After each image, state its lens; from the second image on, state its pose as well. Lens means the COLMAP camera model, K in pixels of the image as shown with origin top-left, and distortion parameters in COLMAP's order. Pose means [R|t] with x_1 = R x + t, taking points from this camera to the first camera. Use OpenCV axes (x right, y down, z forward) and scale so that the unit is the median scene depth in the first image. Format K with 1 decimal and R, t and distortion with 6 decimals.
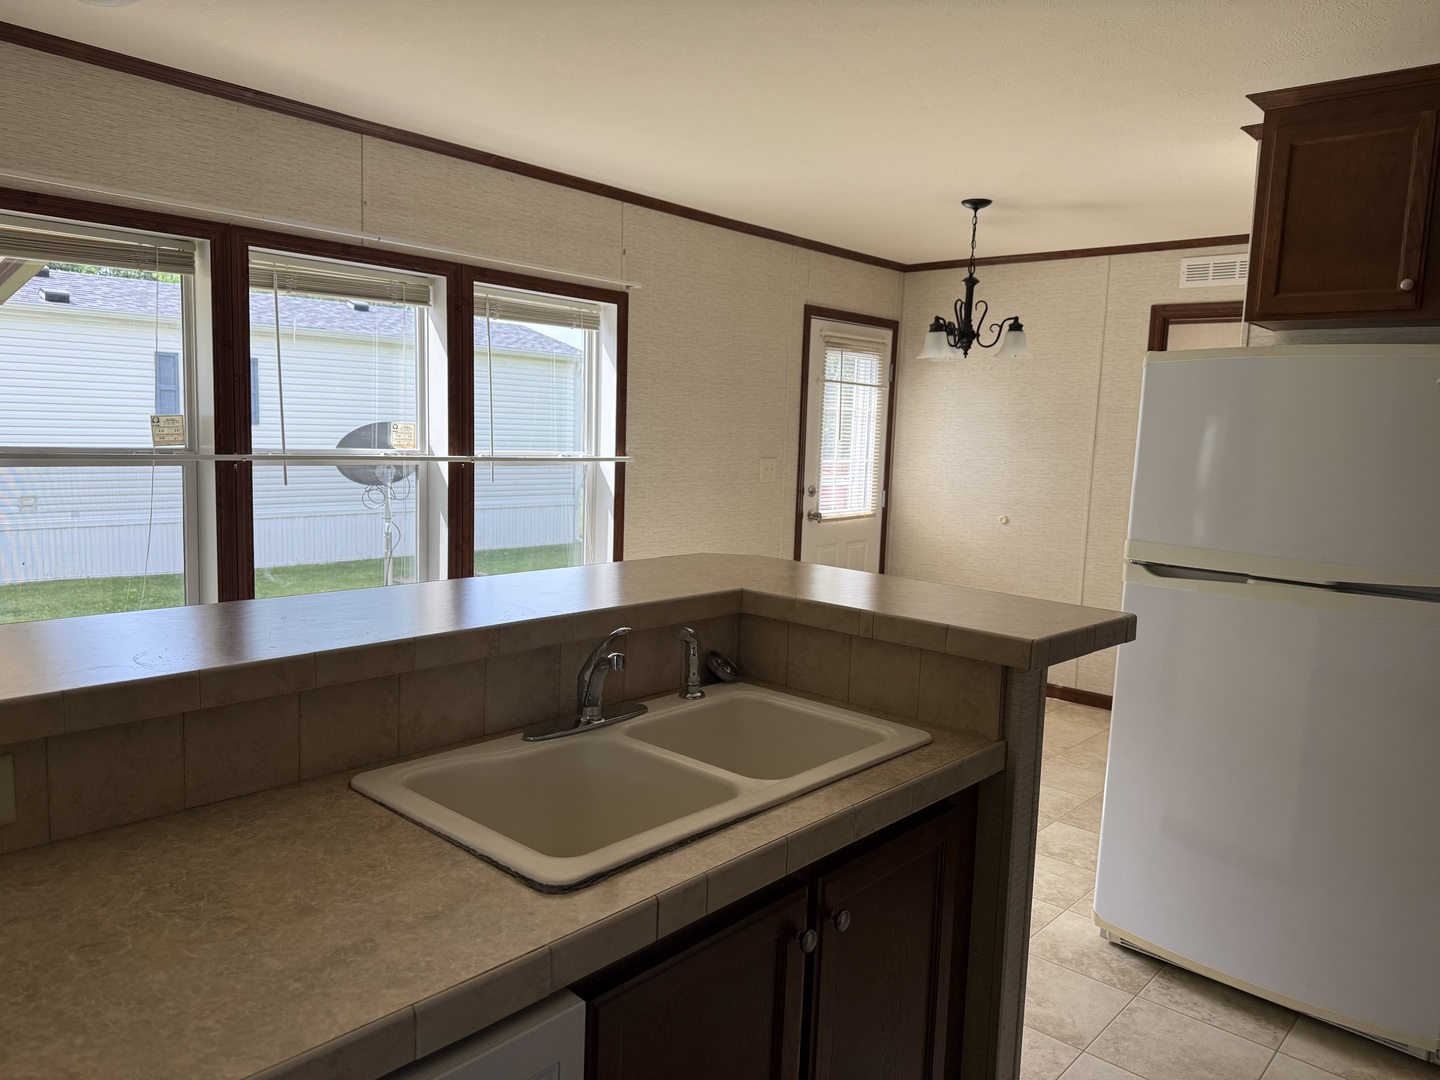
lens RADIAL K [[1002.7, 0, 701.6], [0, 1002.7, 546.6], [0, 0, 1]] dist [0.102947, -0.159803]
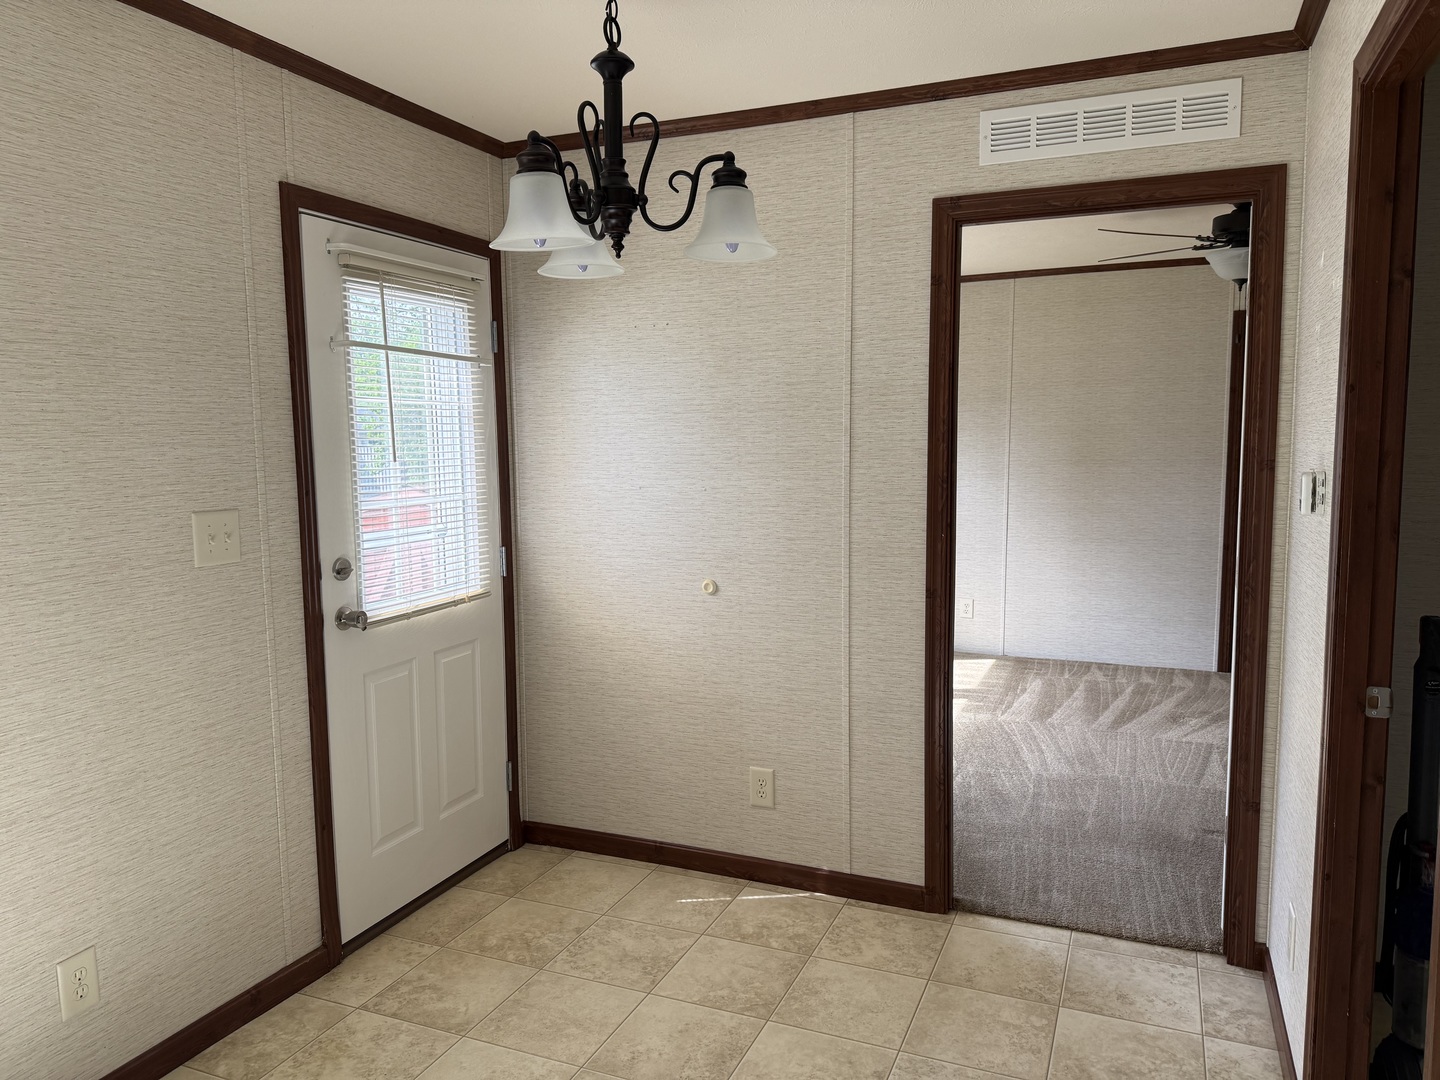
lens RADIAL K [[1008.6, 0, 720.5], [0, 1008.6, 540.1], [0, 0, 1]] dist [0.109179, -0.173916]
pose [[0.941705, -0.075482, 0.327865, 0.158141], [0.080509, 0.996752, -0.001768, -0.069531], [-0.326666, 0.028061, 0.944723, 0.608226]]
